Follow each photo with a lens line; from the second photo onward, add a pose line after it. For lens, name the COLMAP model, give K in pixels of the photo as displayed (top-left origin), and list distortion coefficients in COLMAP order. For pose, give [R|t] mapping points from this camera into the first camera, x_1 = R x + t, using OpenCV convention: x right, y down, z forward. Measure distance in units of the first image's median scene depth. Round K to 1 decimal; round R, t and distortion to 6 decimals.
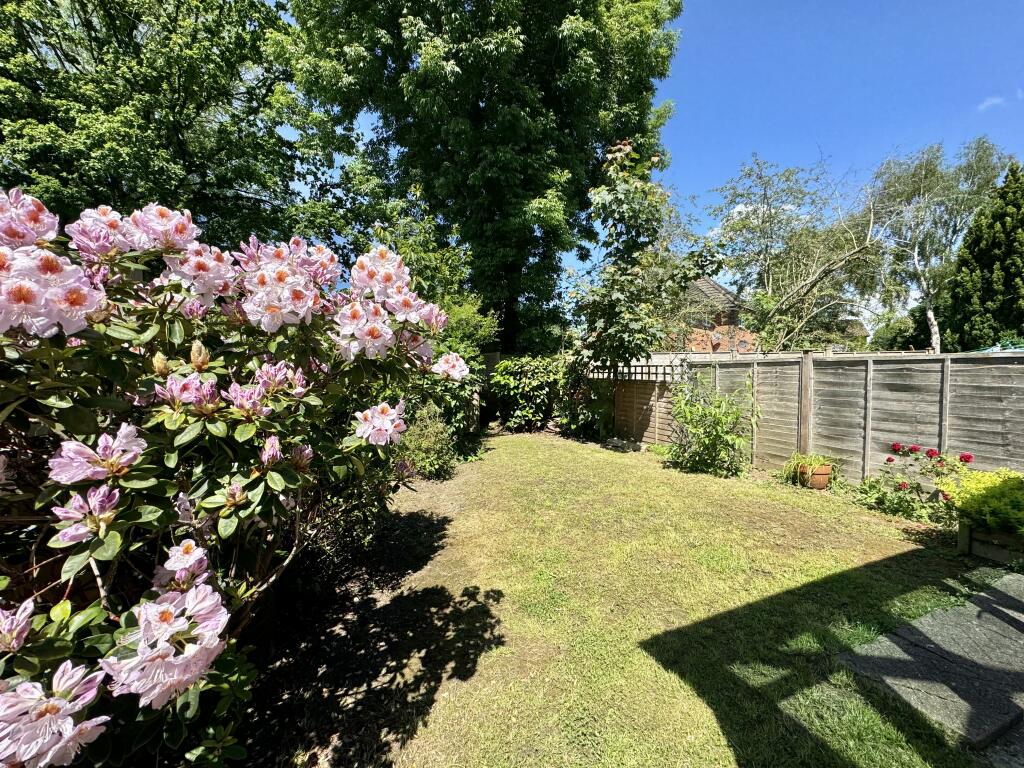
lens RADIAL K [[413.3, 0, 513.0], [0, 413.3, 385.8], [0, 0, 1]] dist [0.002015, 0.000257]
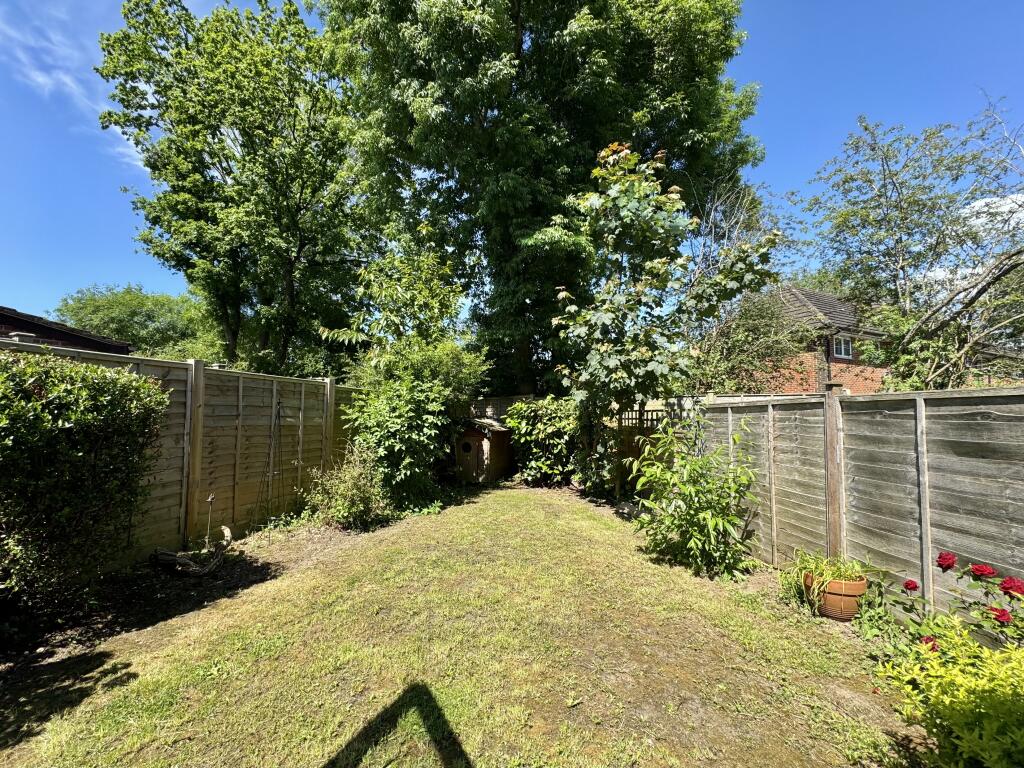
lens RADIAL K [[432.0, 0, 496.7], [0, 432.0, 390.9], [0, 0, 1]] dist [-0.000635, -0.000001]
pose [[0.933385, -0.002237, -0.358870, 0.473315], [-0.033215, 0.995150, -0.092592, 0.000789], [0.357337, 0.098343, 0.928784, 0.216157]]
